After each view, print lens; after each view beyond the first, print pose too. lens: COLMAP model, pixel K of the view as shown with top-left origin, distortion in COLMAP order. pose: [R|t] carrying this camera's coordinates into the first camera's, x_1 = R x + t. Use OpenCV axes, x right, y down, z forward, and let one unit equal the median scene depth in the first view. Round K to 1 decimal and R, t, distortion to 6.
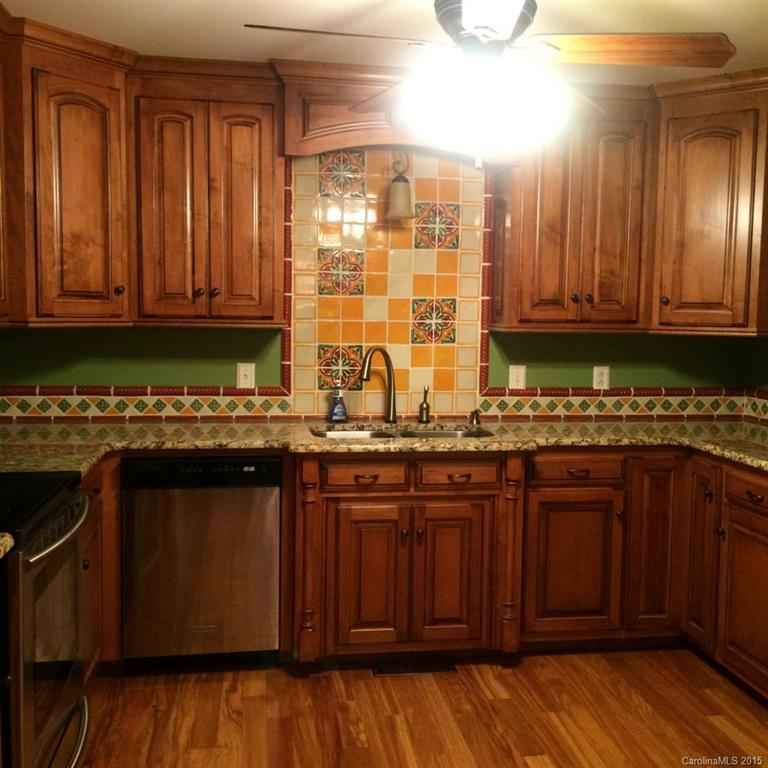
lens RADIAL K [[888.5, 0, 385.0], [0, 888.5, 379.3], [0, 0, 1]] dist [0.064717, 0.000000]
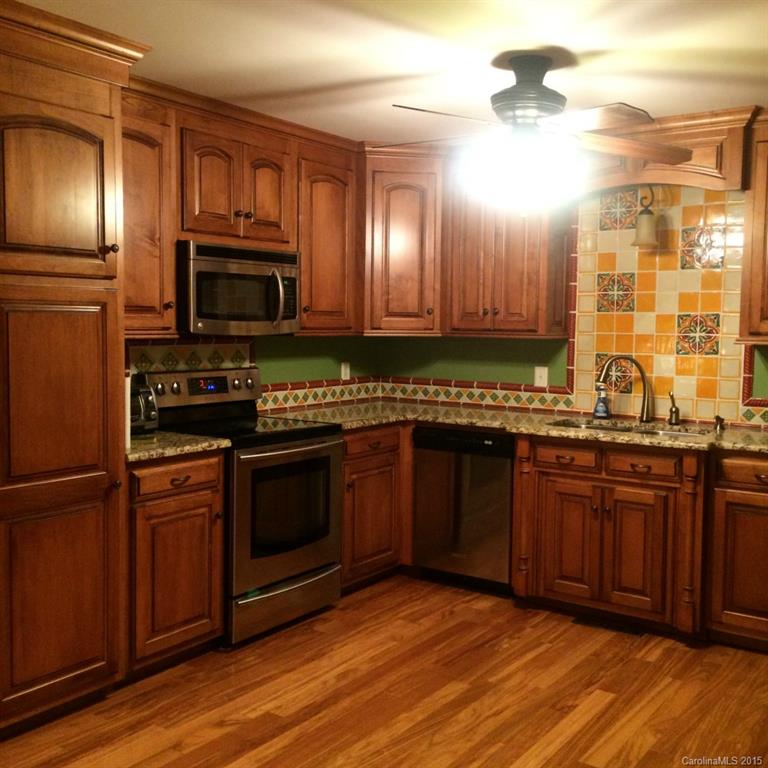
lens RADIAL K [[888.5, 0, 384.5], [0, 888.5, 385.6], [0, 0, 1]] dist [0.064717, 0.000000]
pose [[0.715441, 0.045122, -0.697214, 0.639272], [-0.056891, 0.998361, 0.006233, 0.014843], [0.696353, 0.035205, 0.716836, -0.070517]]
